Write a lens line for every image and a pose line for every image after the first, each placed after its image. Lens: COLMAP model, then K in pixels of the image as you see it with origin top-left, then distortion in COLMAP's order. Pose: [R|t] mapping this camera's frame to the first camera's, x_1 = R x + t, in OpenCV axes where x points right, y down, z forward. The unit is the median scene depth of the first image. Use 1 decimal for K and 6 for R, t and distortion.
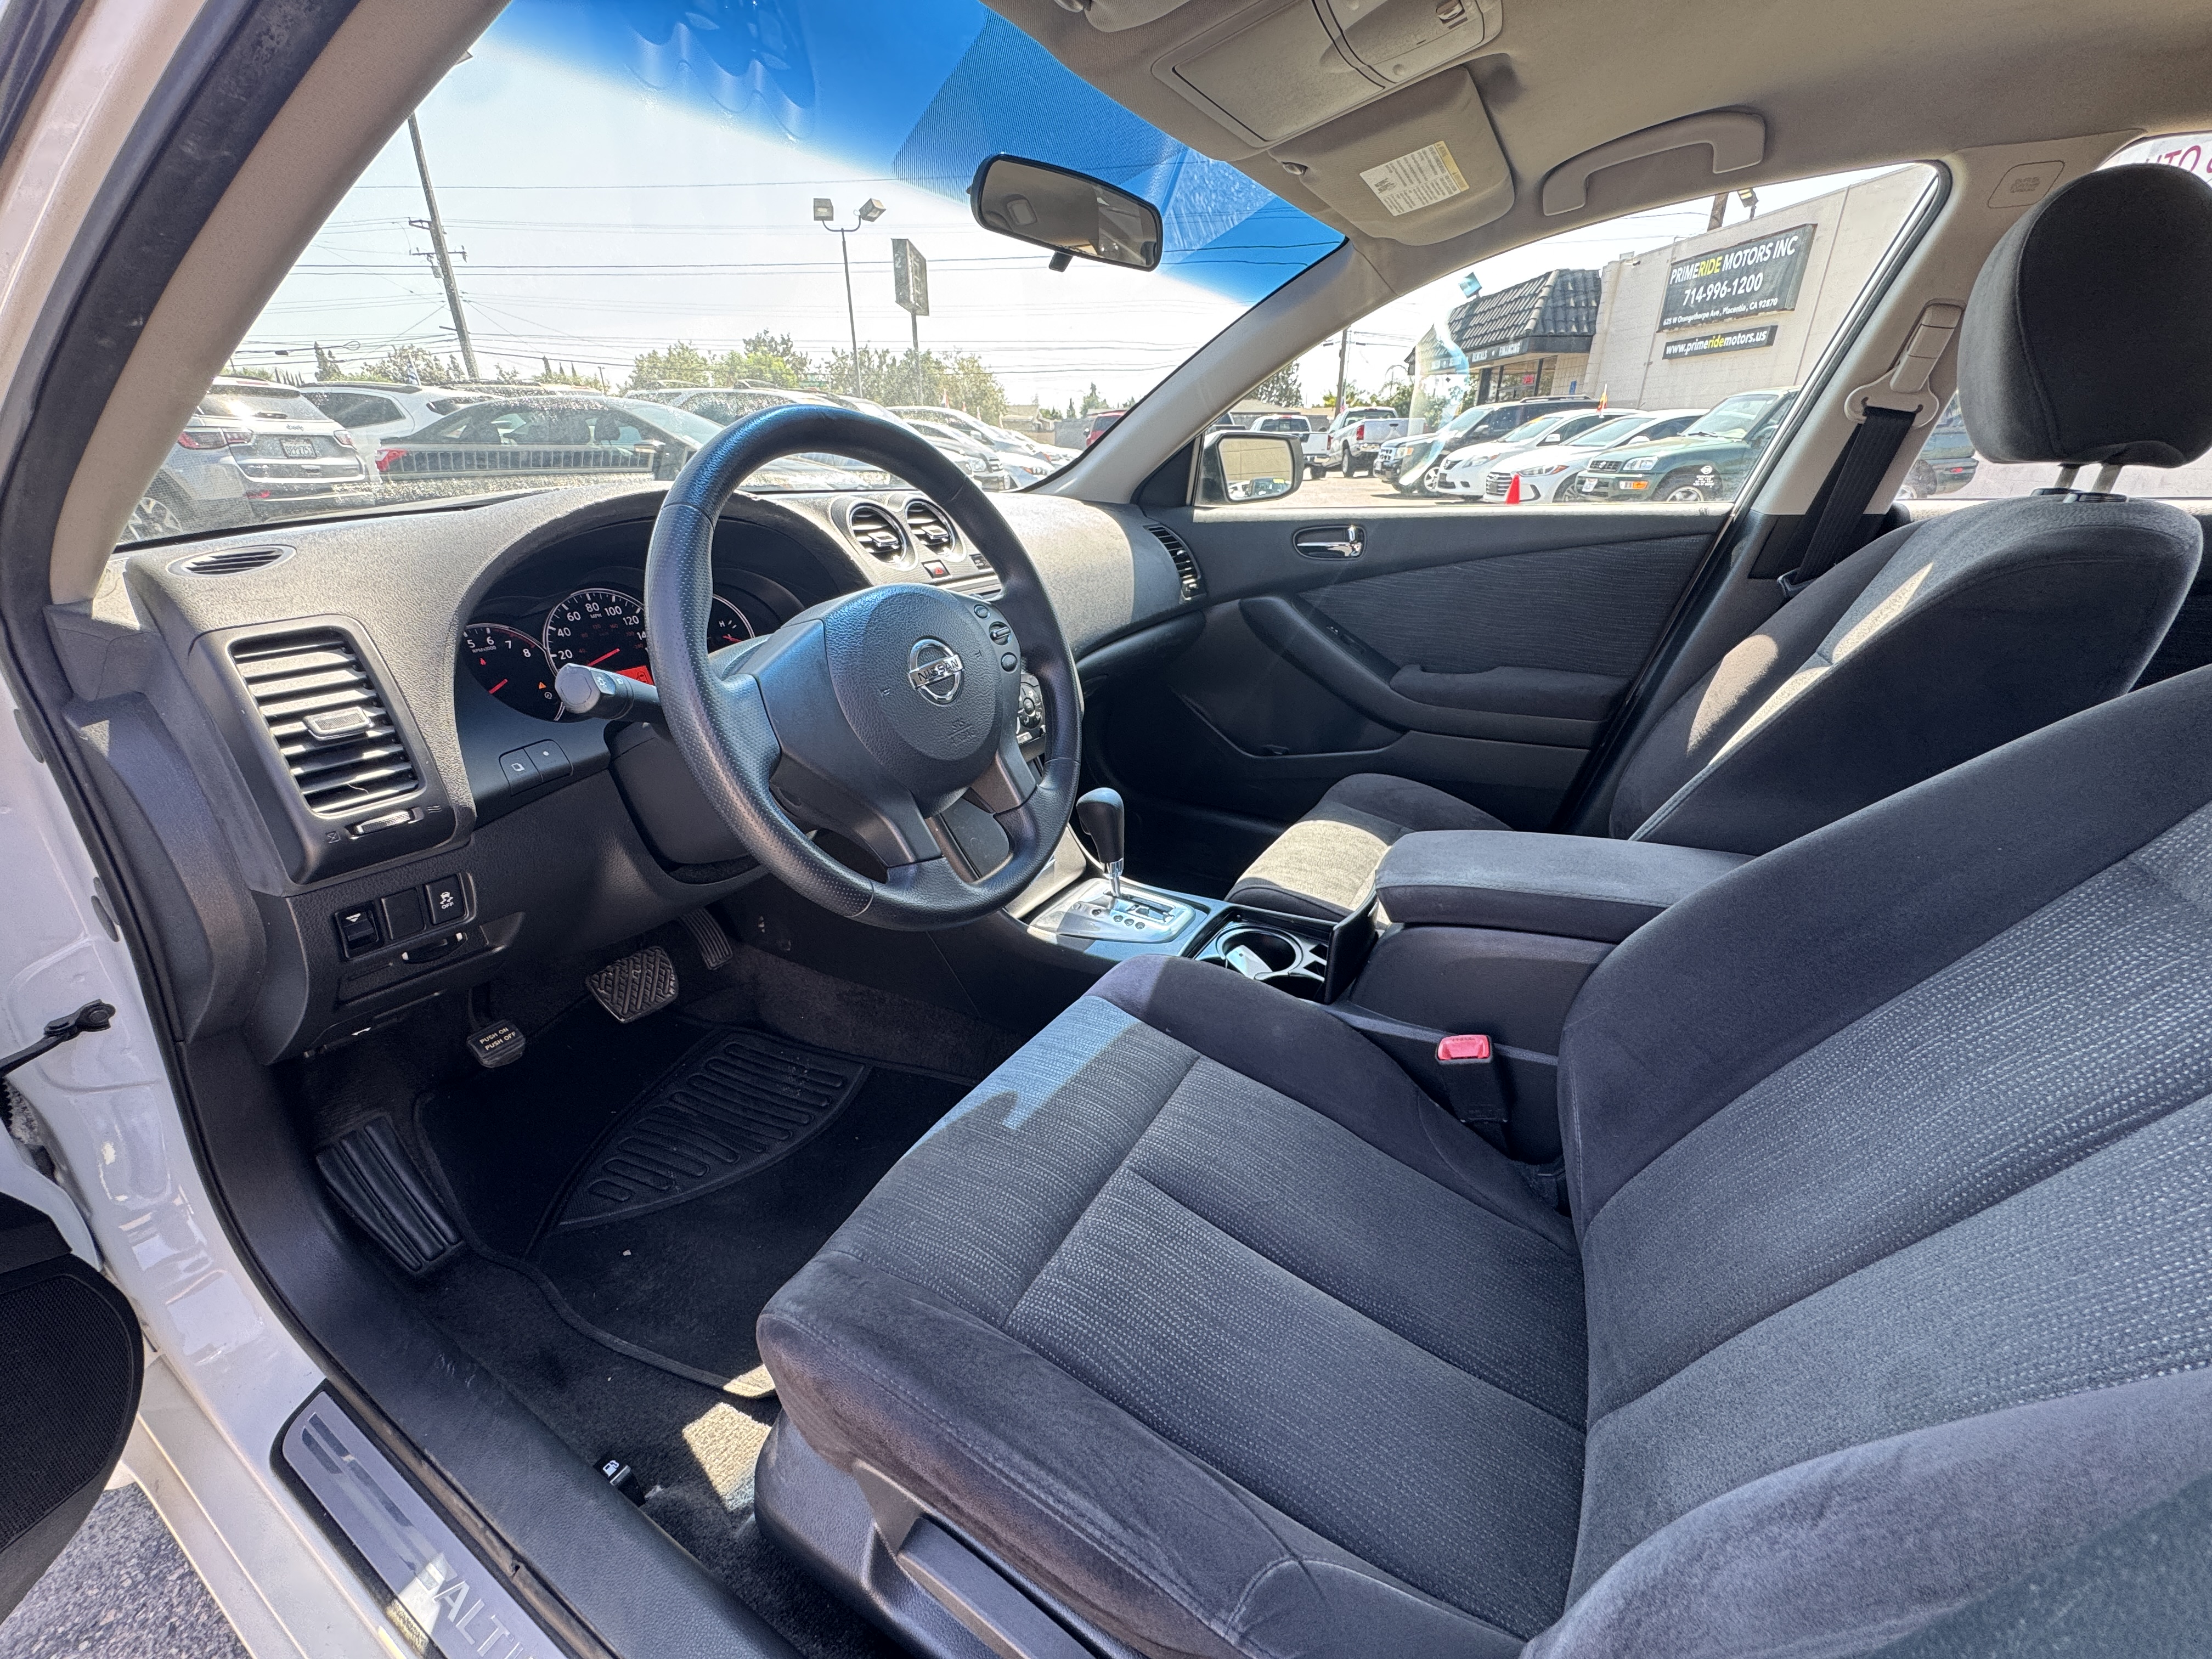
lens RADIAL K [[887.4, 0, 1101.2], [0, 887.4, 826.9], [0, 0, 1]] dist [-0.003381, -0.000614]
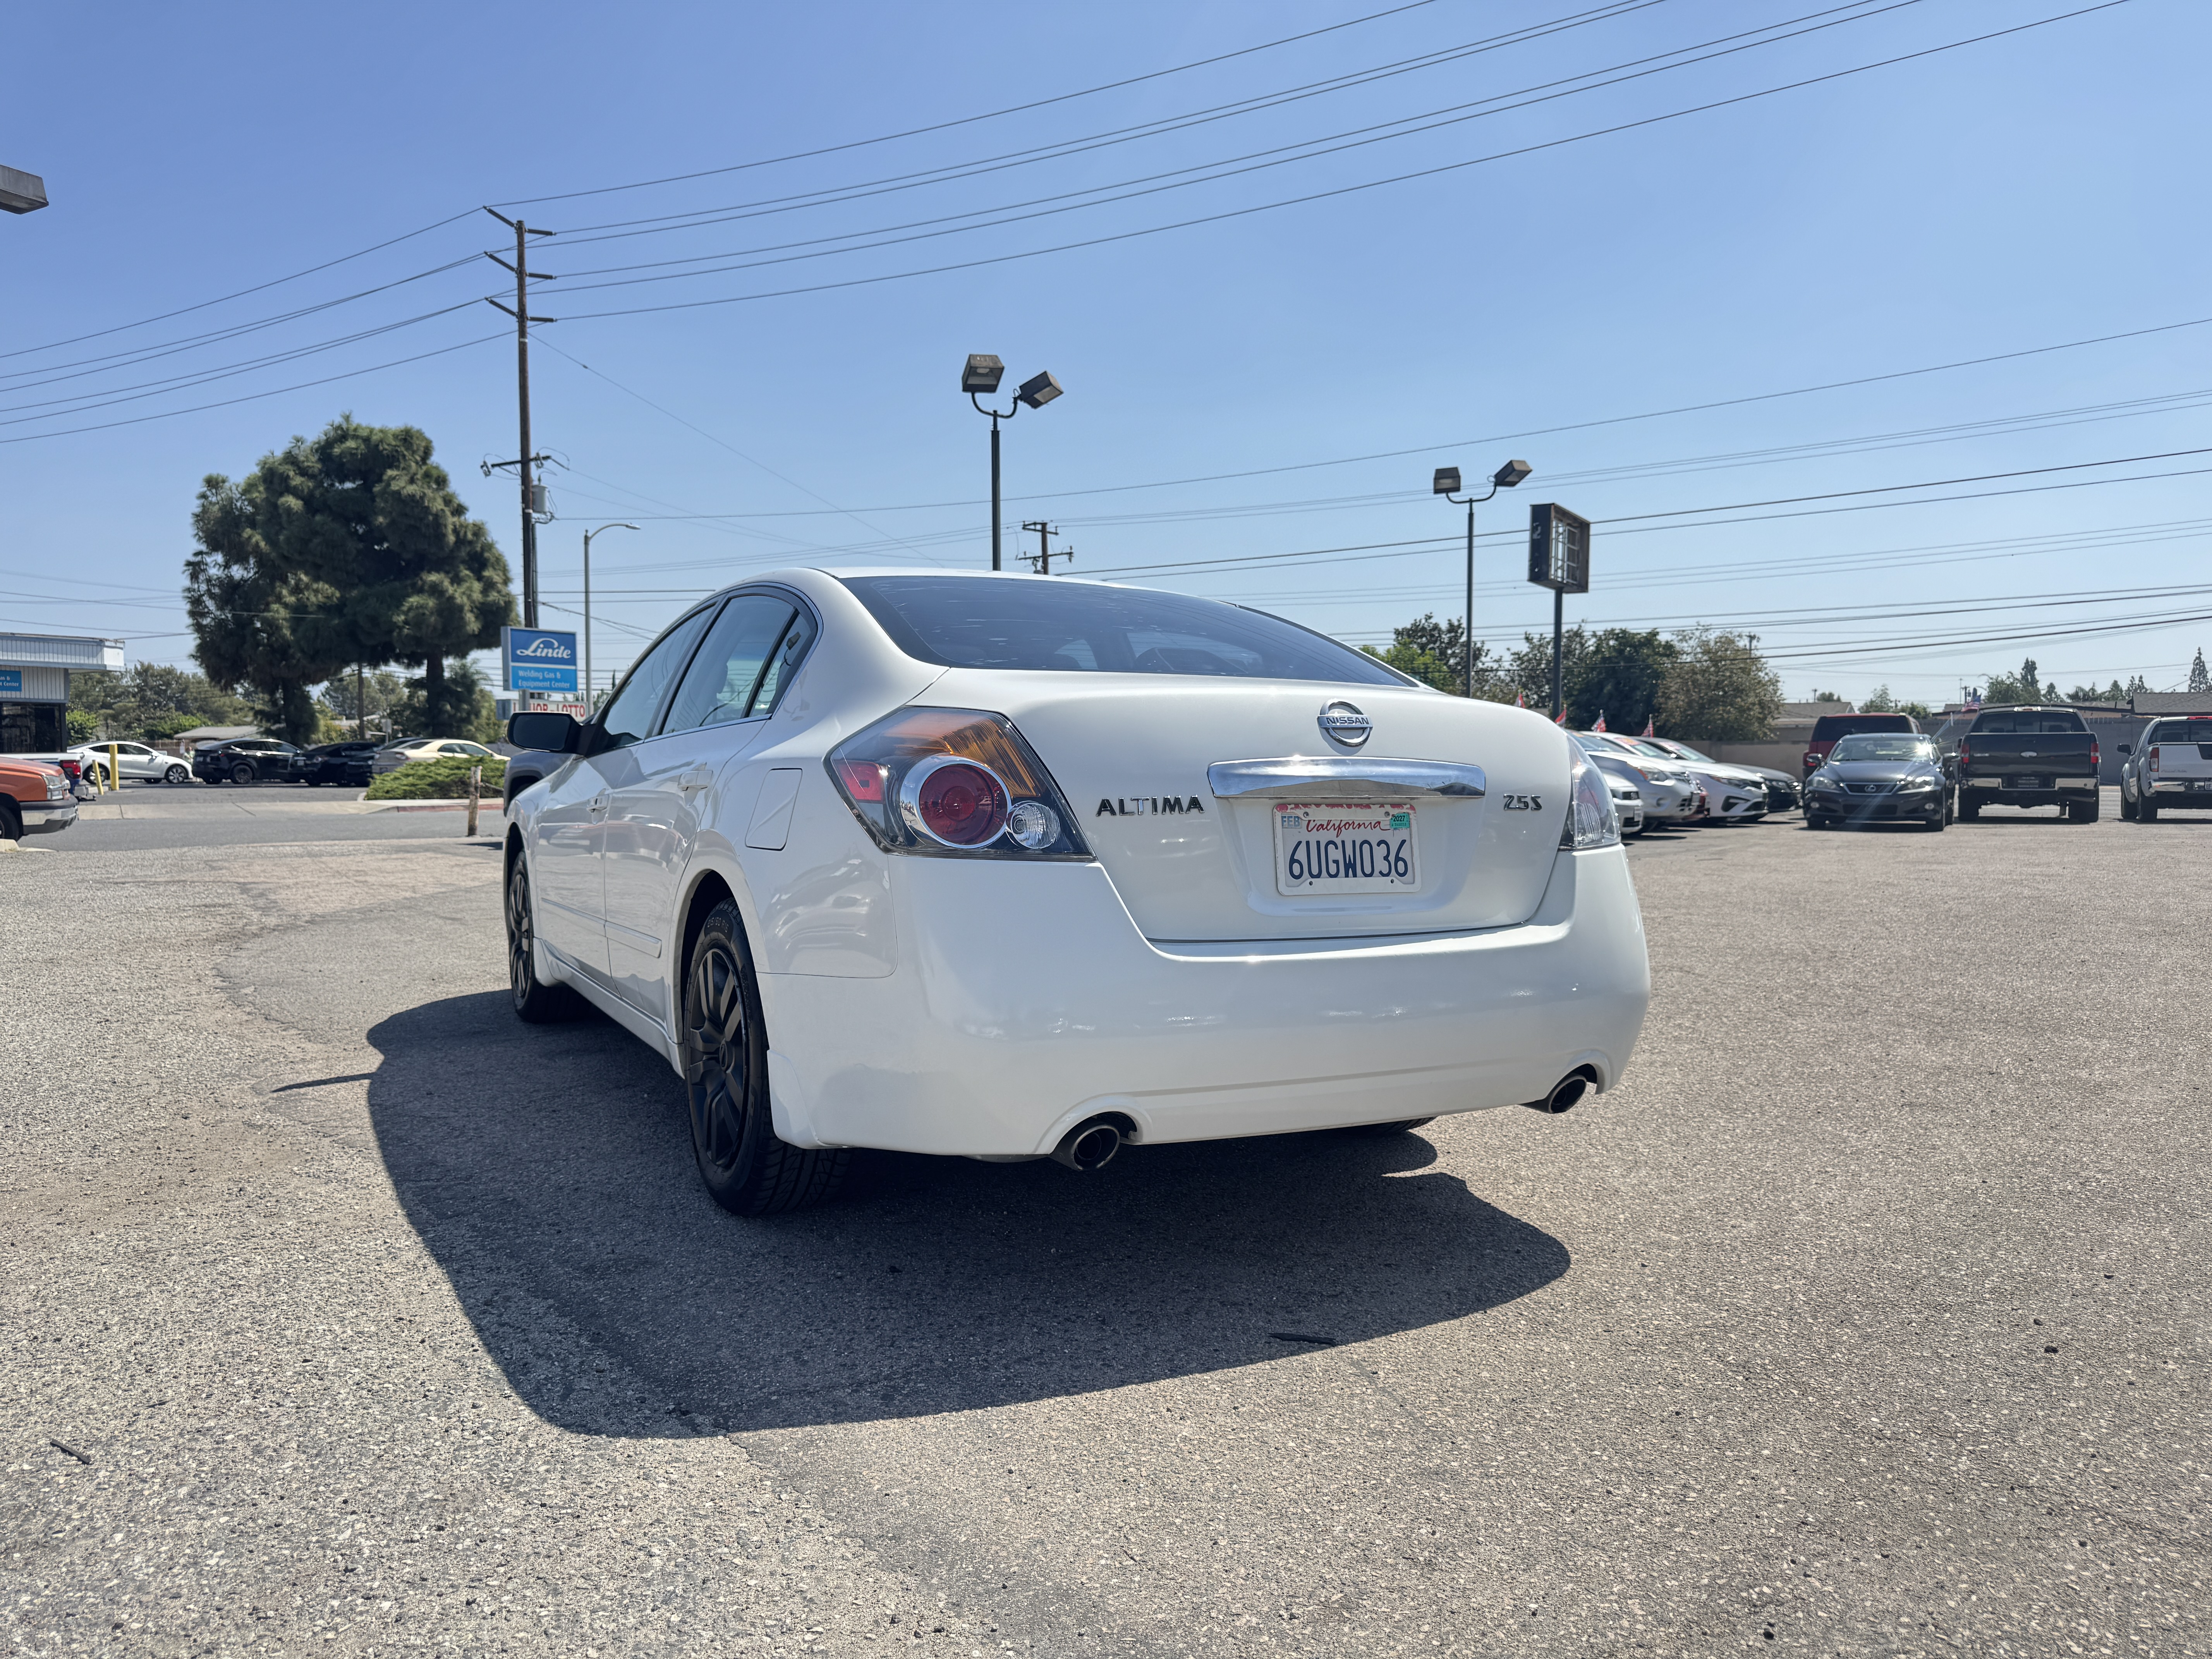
lens RADIAL K [[1561.8, 0, 1099.1], [0, 1561.8, 837.7], [0, 0, 1]] dist [0.043073, -0.042420]
pose [[0.852924, 0.022855, -0.521535, 0.165800], [-0.207027, 0.931930, -0.297736, 0.069113], [0.479229, 0.361918, 0.799597, -0.139293]]
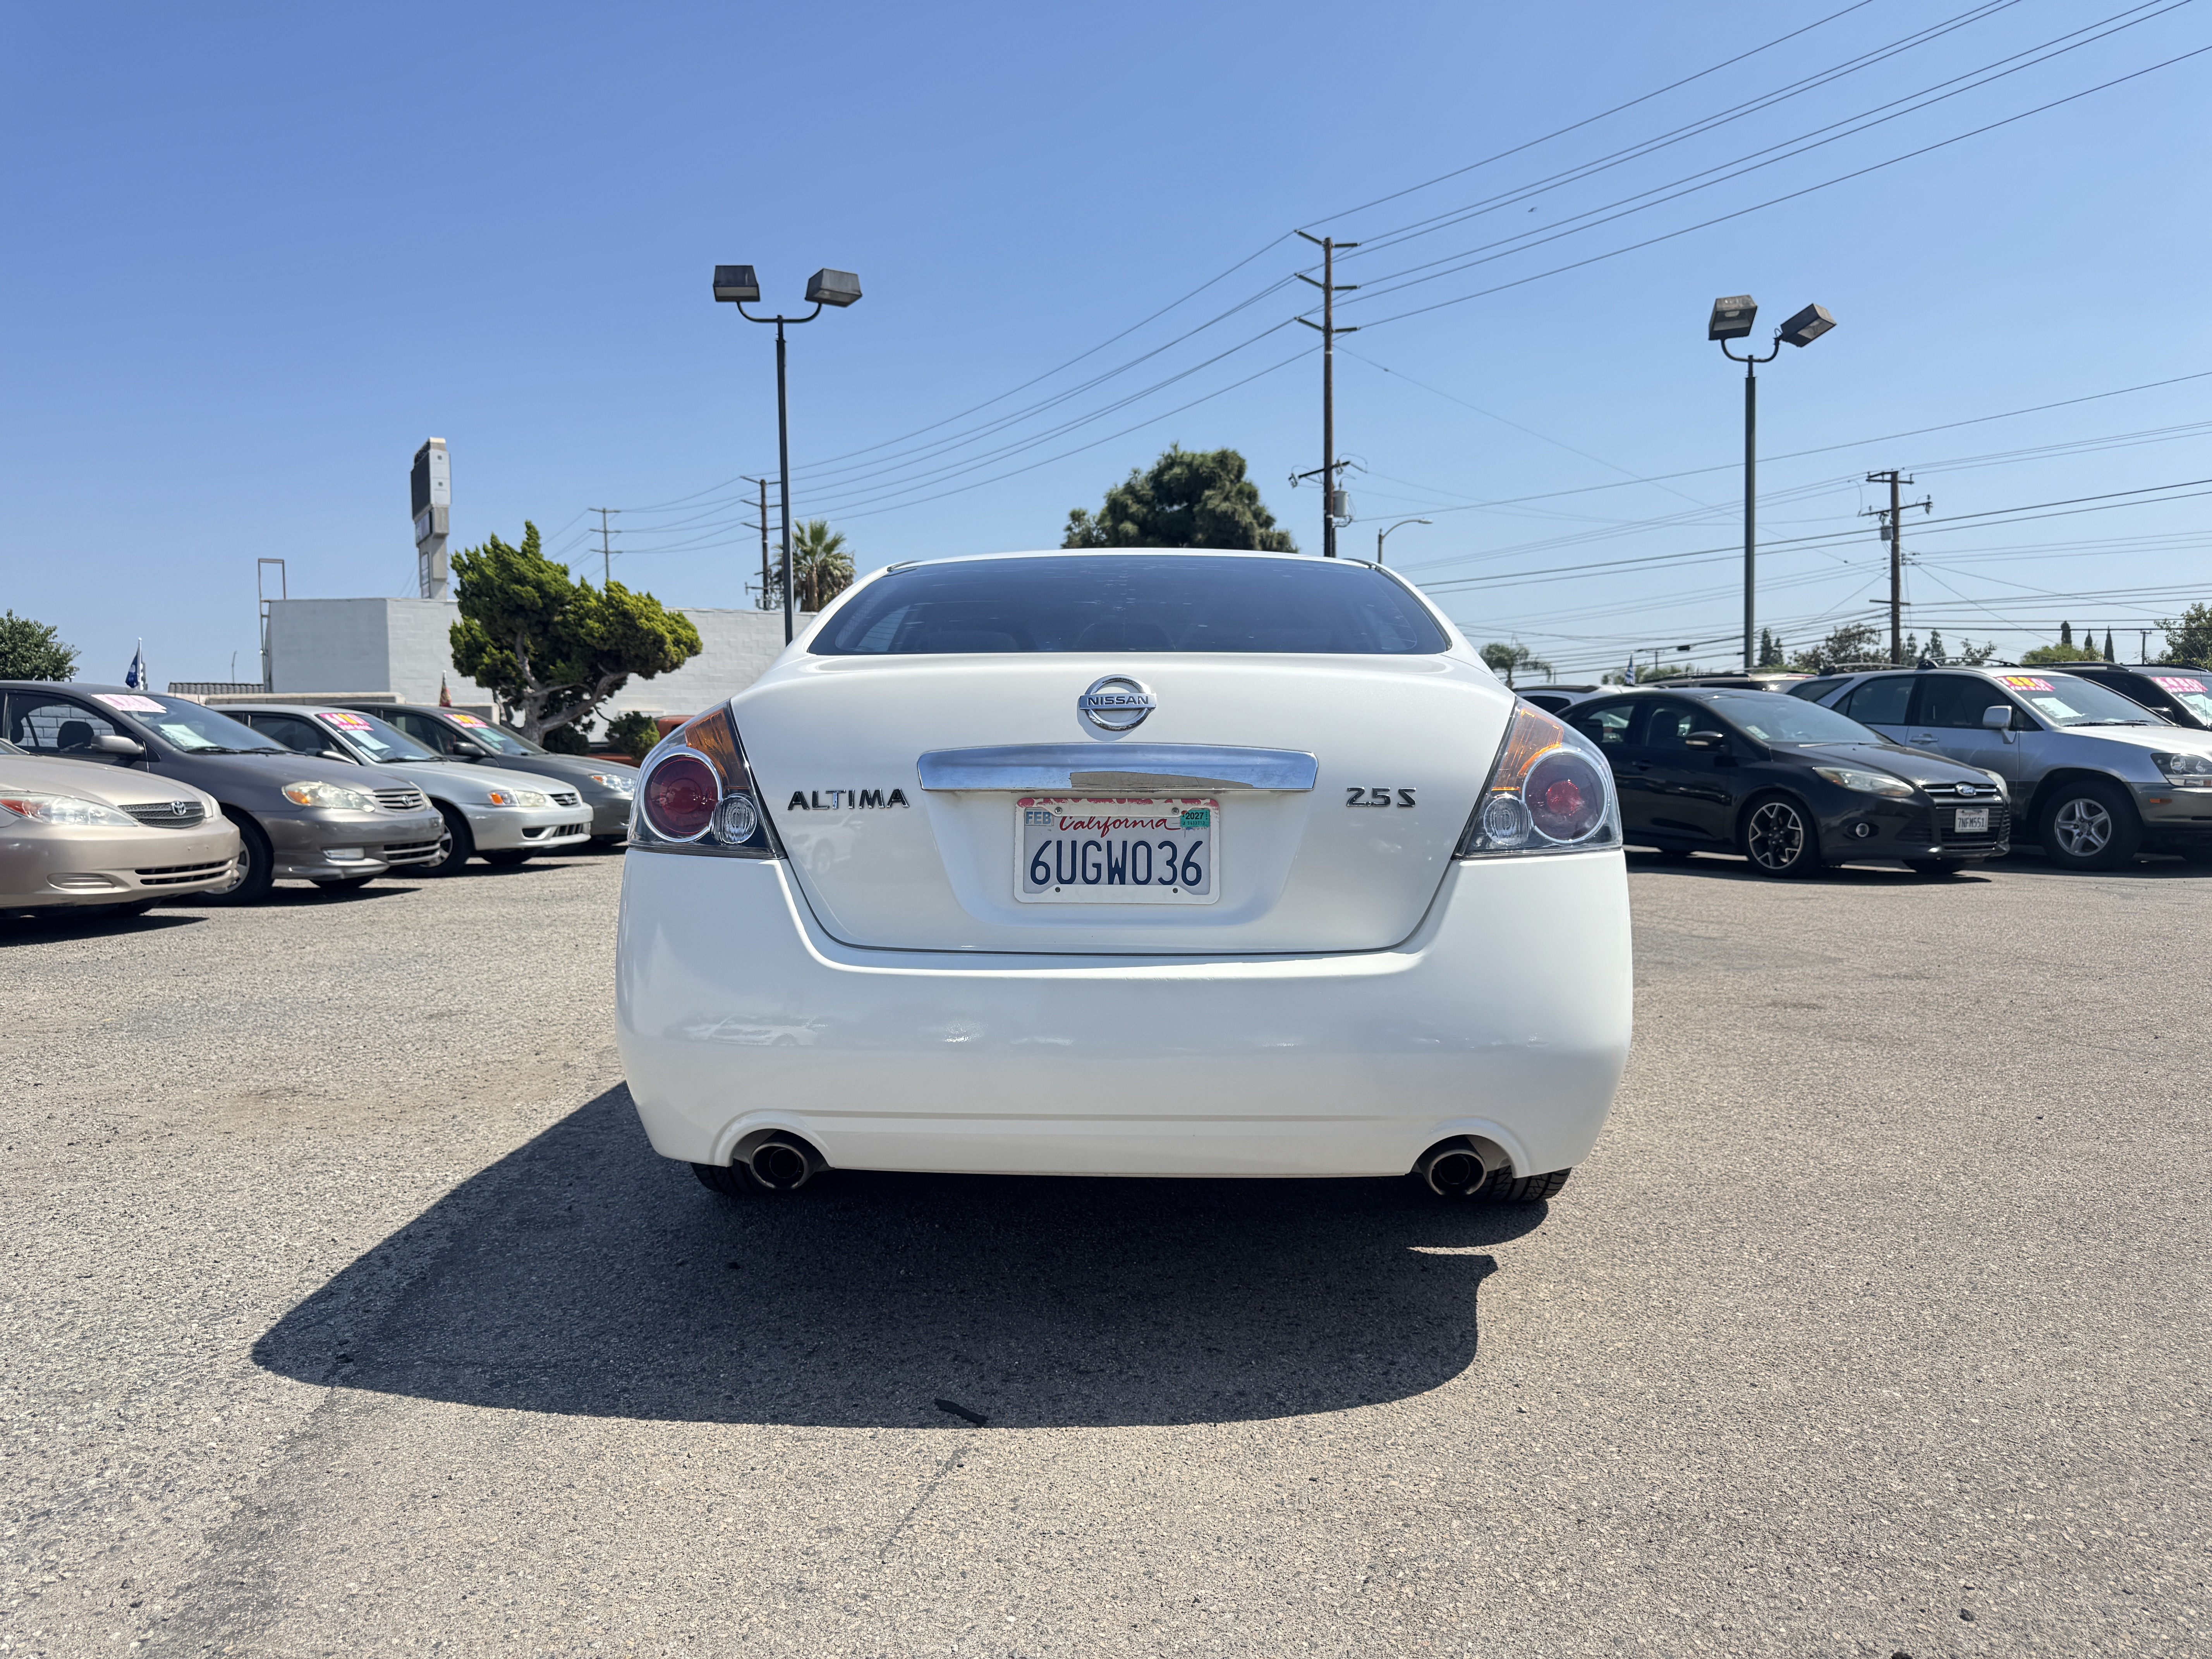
lens RADIAL K [[1561.8, 0, 1095.2], [0, 1561.8, 840.9], [0, 0, 1]] dist [0.043073, -0.042420]
pose [[0.479058, 0.040440, -0.876851, 0.215344], [-0.340950, 0.929076, -0.143426, 0.040556], [0.808861, 0.367672, 0.458870, -0.072218]]
